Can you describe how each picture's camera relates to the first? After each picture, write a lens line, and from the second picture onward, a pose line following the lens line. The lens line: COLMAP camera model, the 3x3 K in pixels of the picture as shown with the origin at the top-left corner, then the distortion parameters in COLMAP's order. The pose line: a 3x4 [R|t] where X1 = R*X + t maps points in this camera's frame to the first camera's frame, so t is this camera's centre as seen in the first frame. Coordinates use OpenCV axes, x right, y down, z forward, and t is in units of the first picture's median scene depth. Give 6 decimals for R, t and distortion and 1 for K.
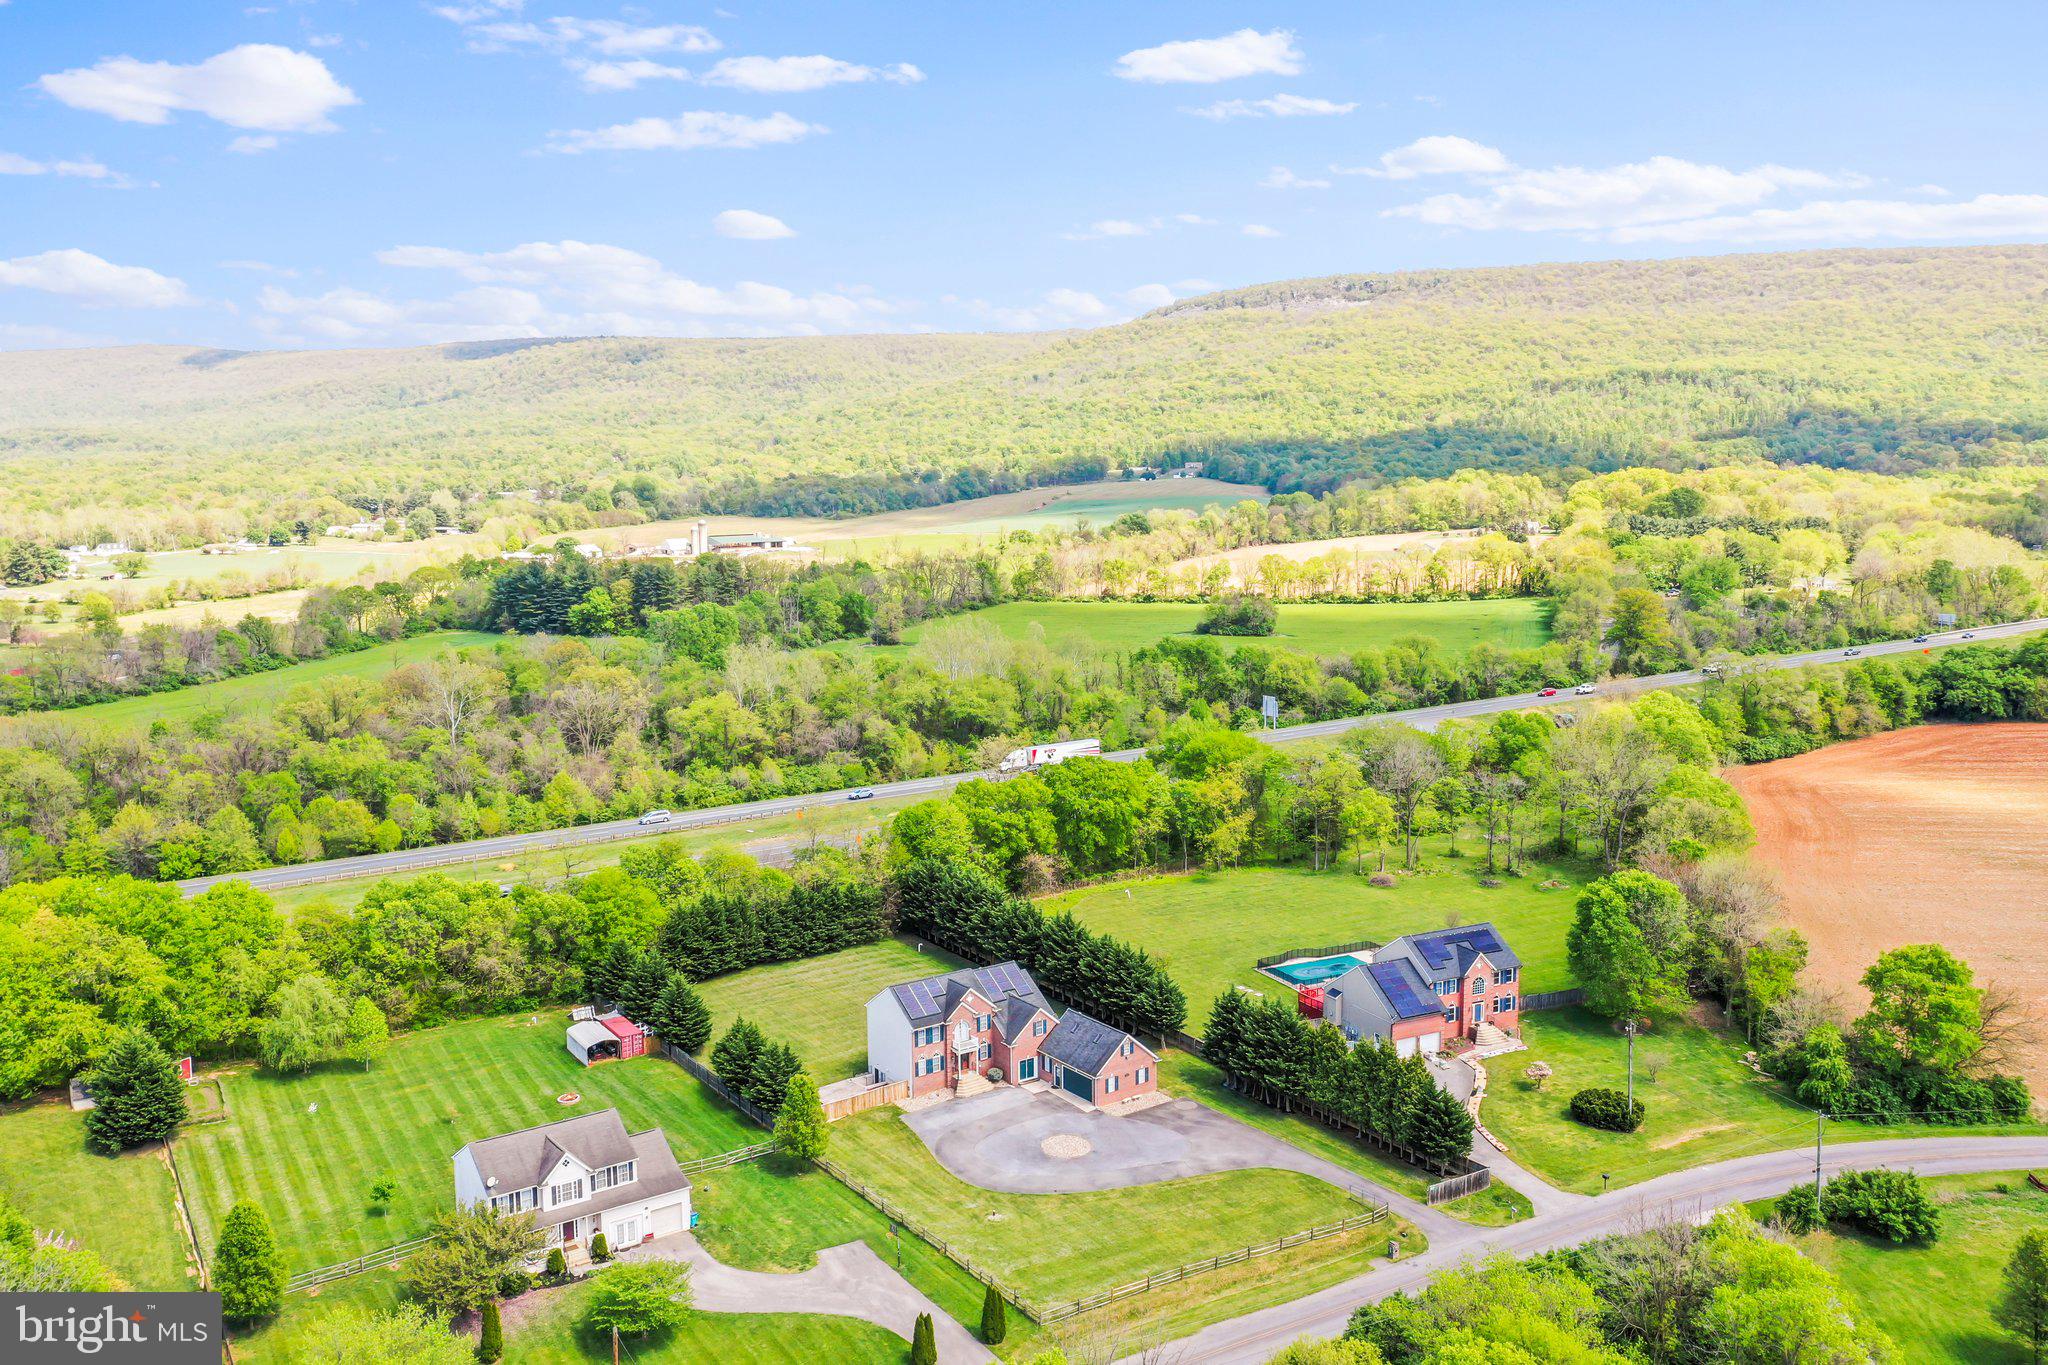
lens RADIAL K [[1641.6, 0, 1034.3], [0, 1641.6, 693.2], [0, 0, 1]] dist [0.004355, -0.006087]
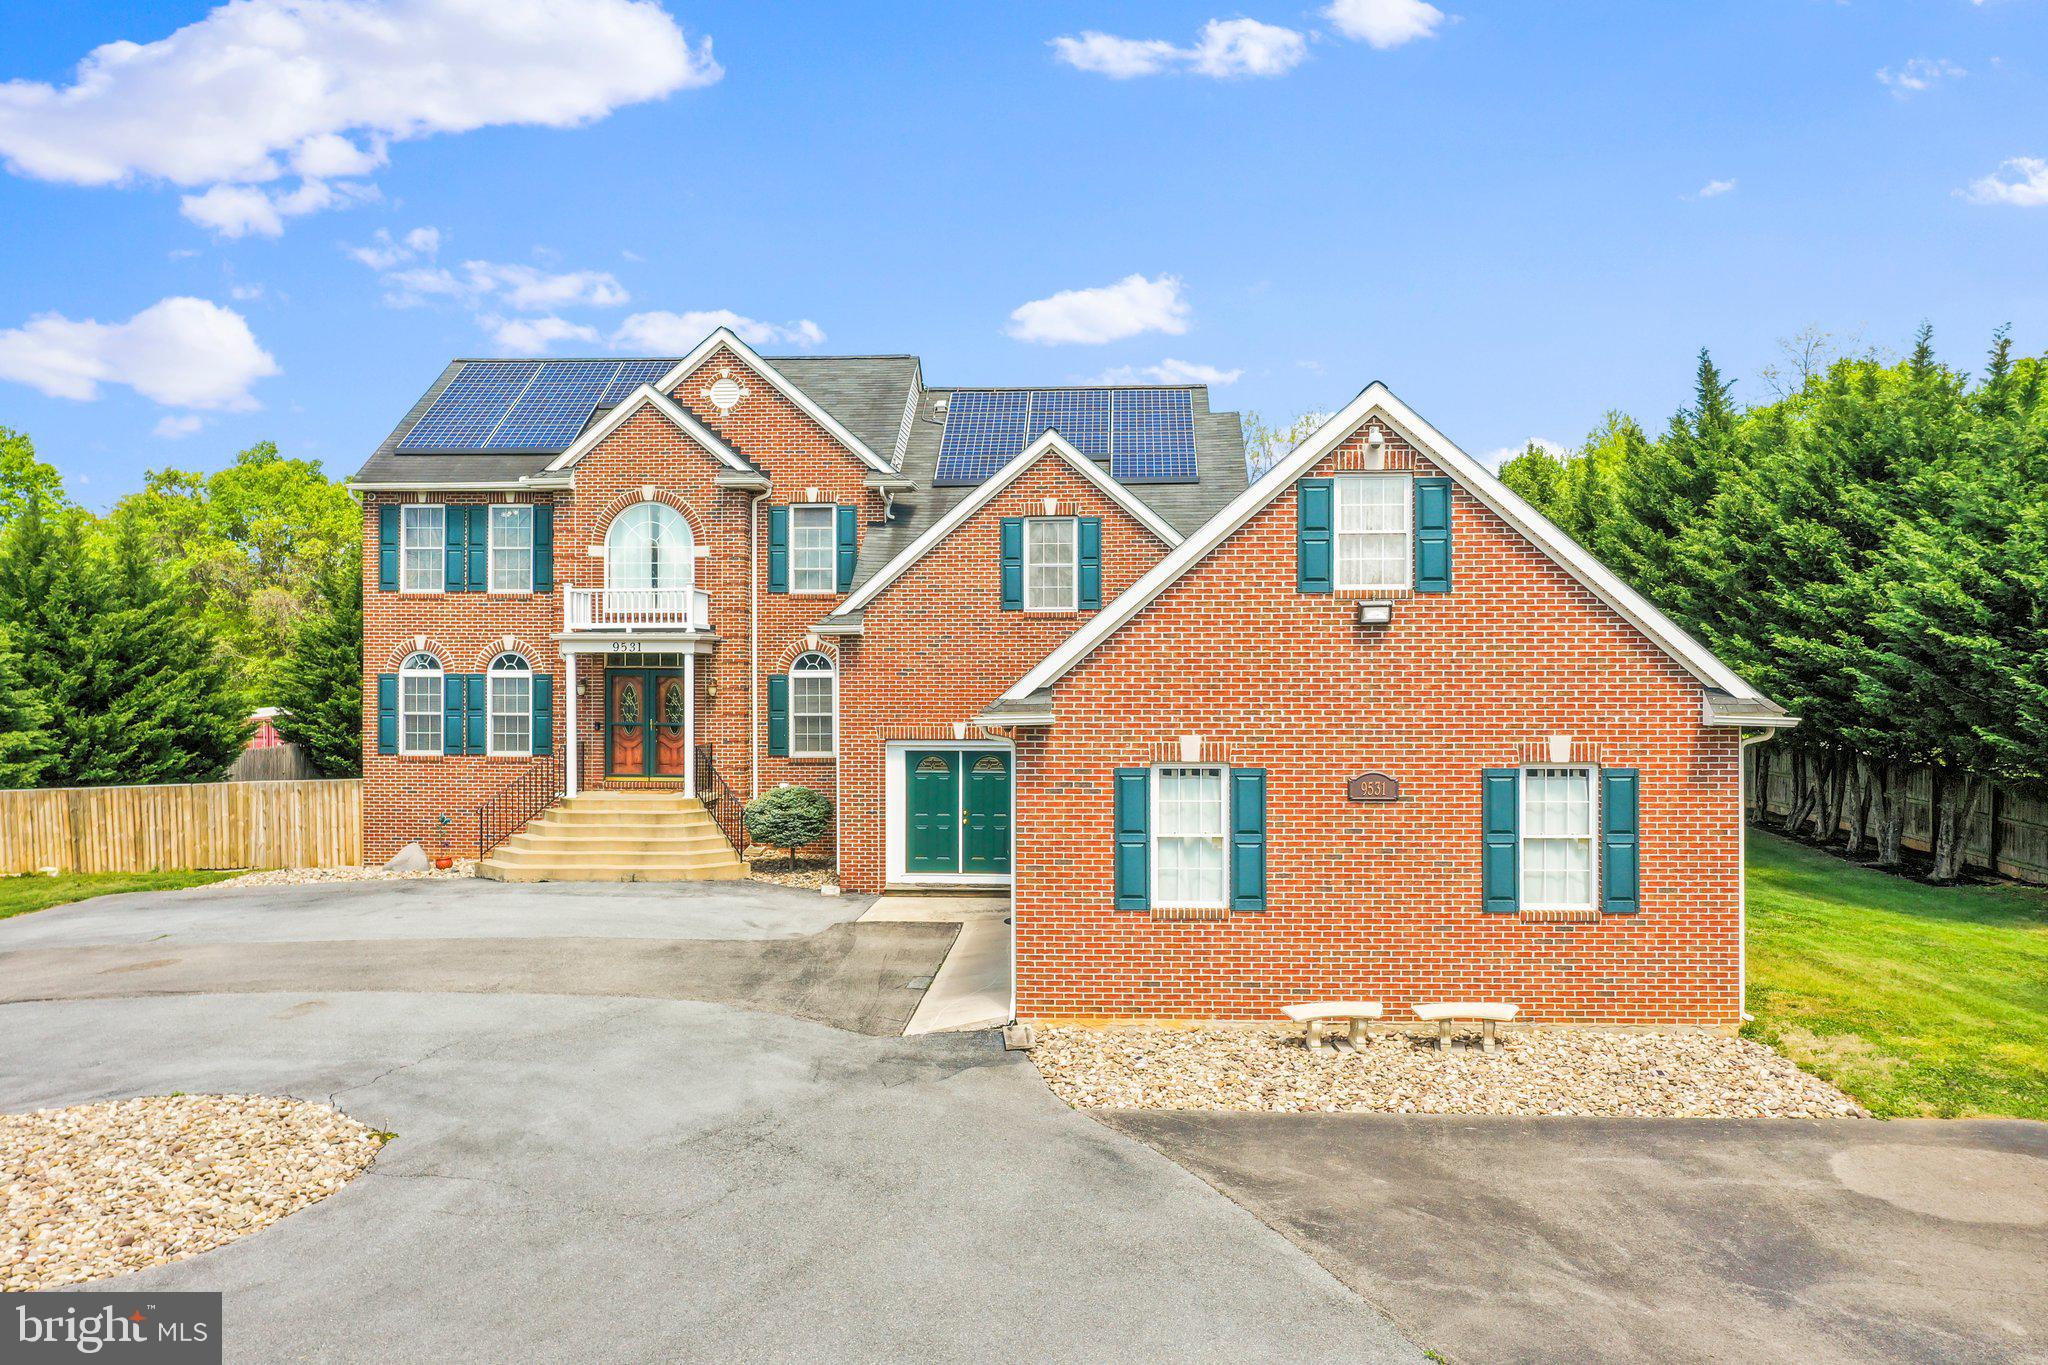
lens RADIAL K [[1641.6, 0, 1027.4], [0, 1641.6, 680.8], [0, 0, 1]] dist [0.004355, -0.006087]
pose [[0.770231, 0.007640, -0.637719, 0.083946], [-0.093474, 0.990482, -0.101031, 0.187567], [0.630877, 0.137427, 0.763615, 0.711304]]
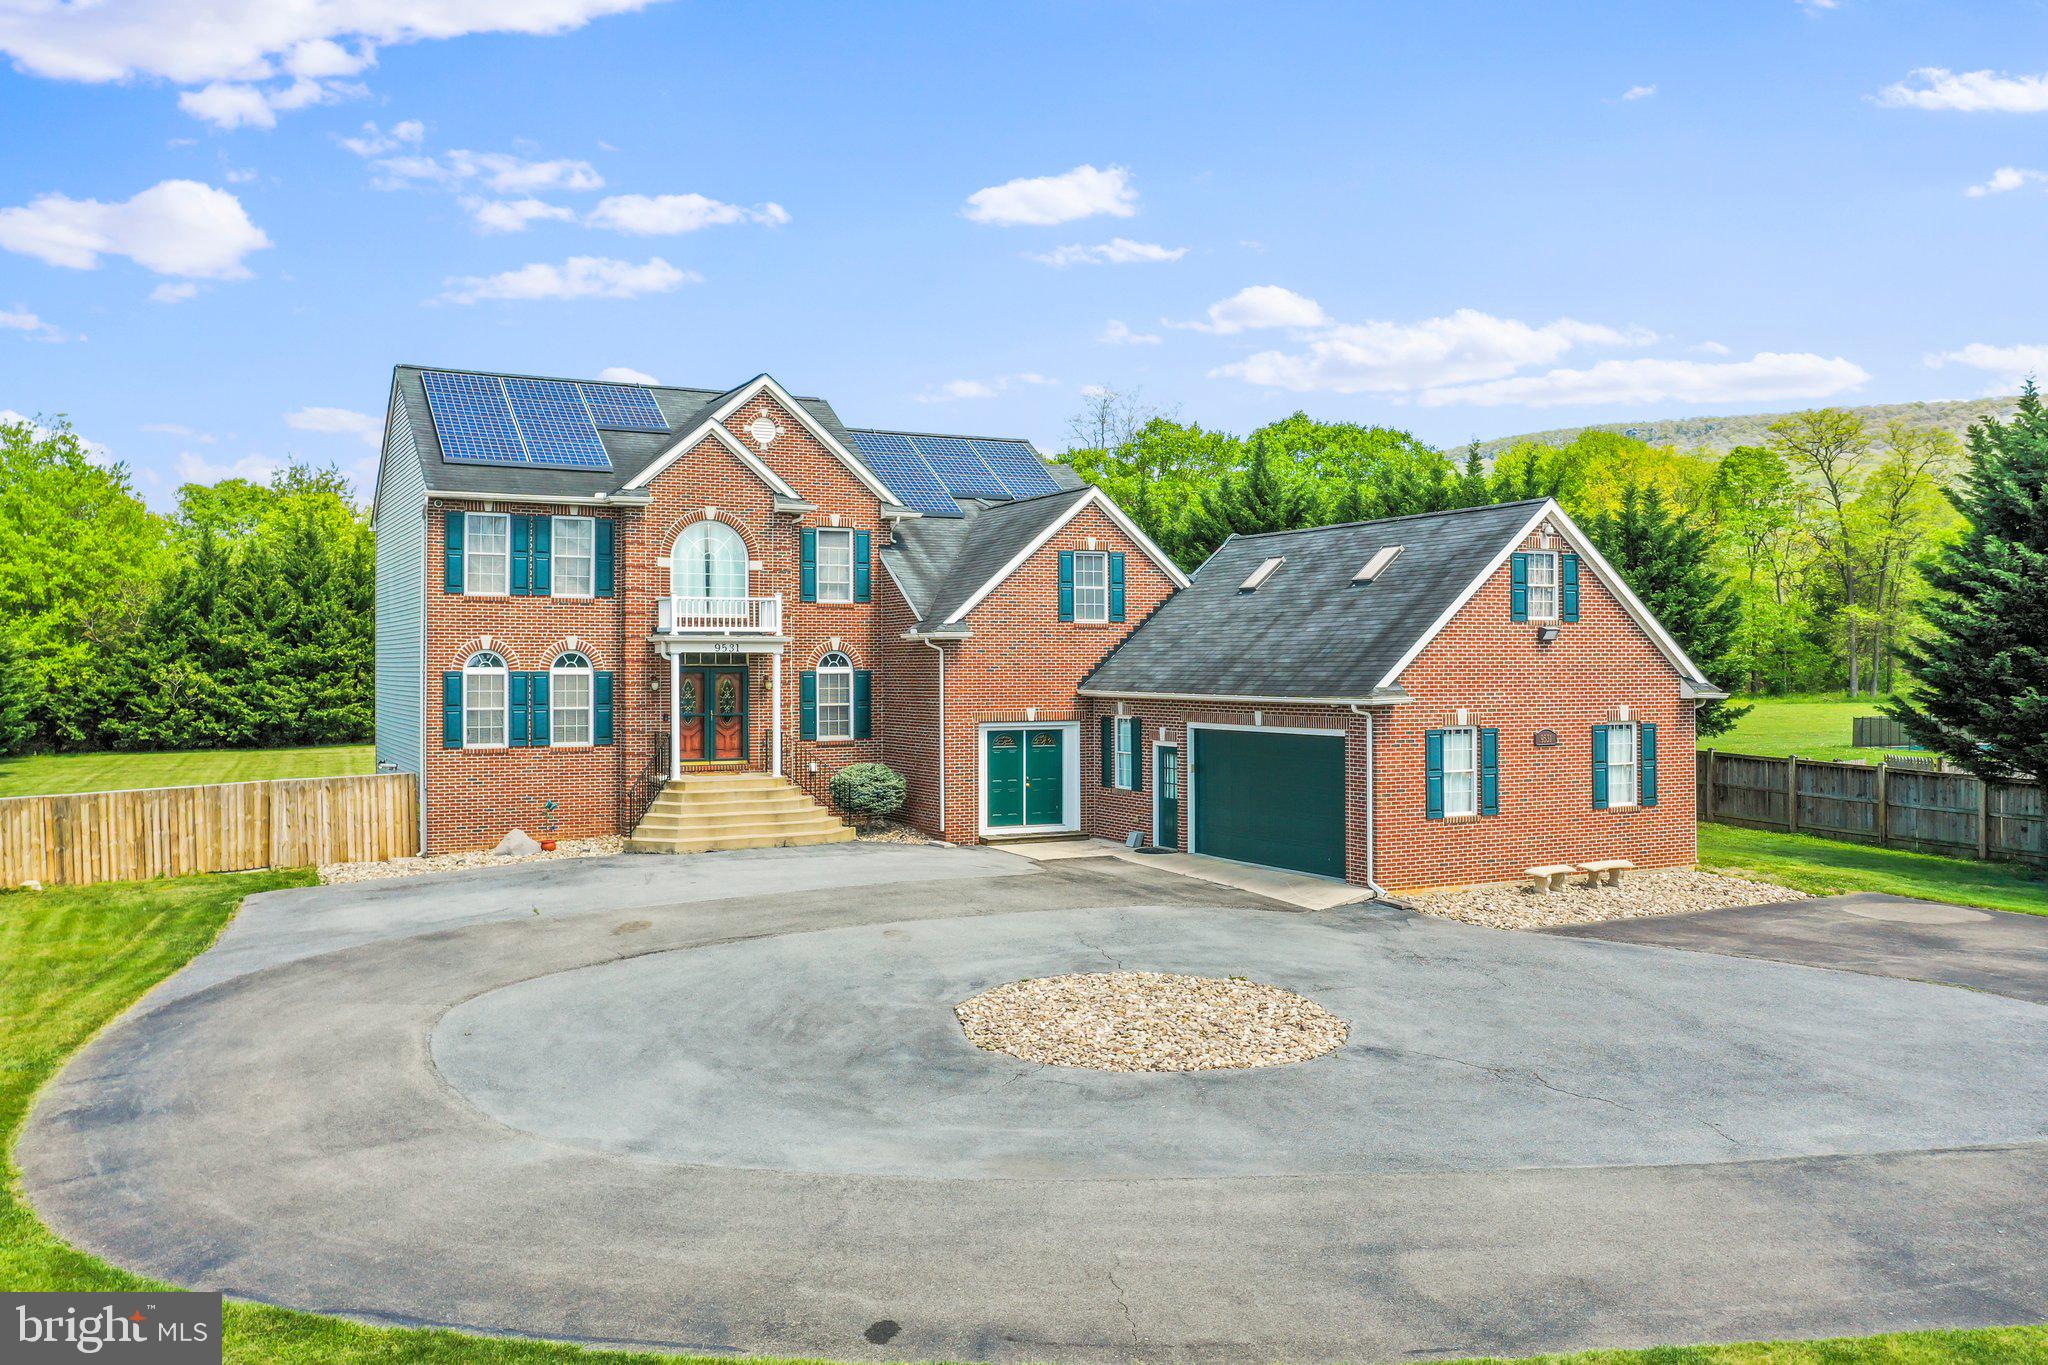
lens RADIAL K [[1641.6, 0, 1022.6], [0, 1641.6, 658.2], [0, 0, 1]] dist [0.004355, -0.006087]
pose [[0.988960, 0.002357, -0.148161, 0.021001], [-0.023676, 0.989542, -0.142290, 0.197119], [0.146276, 0.144227, 0.978673, 0.642274]]
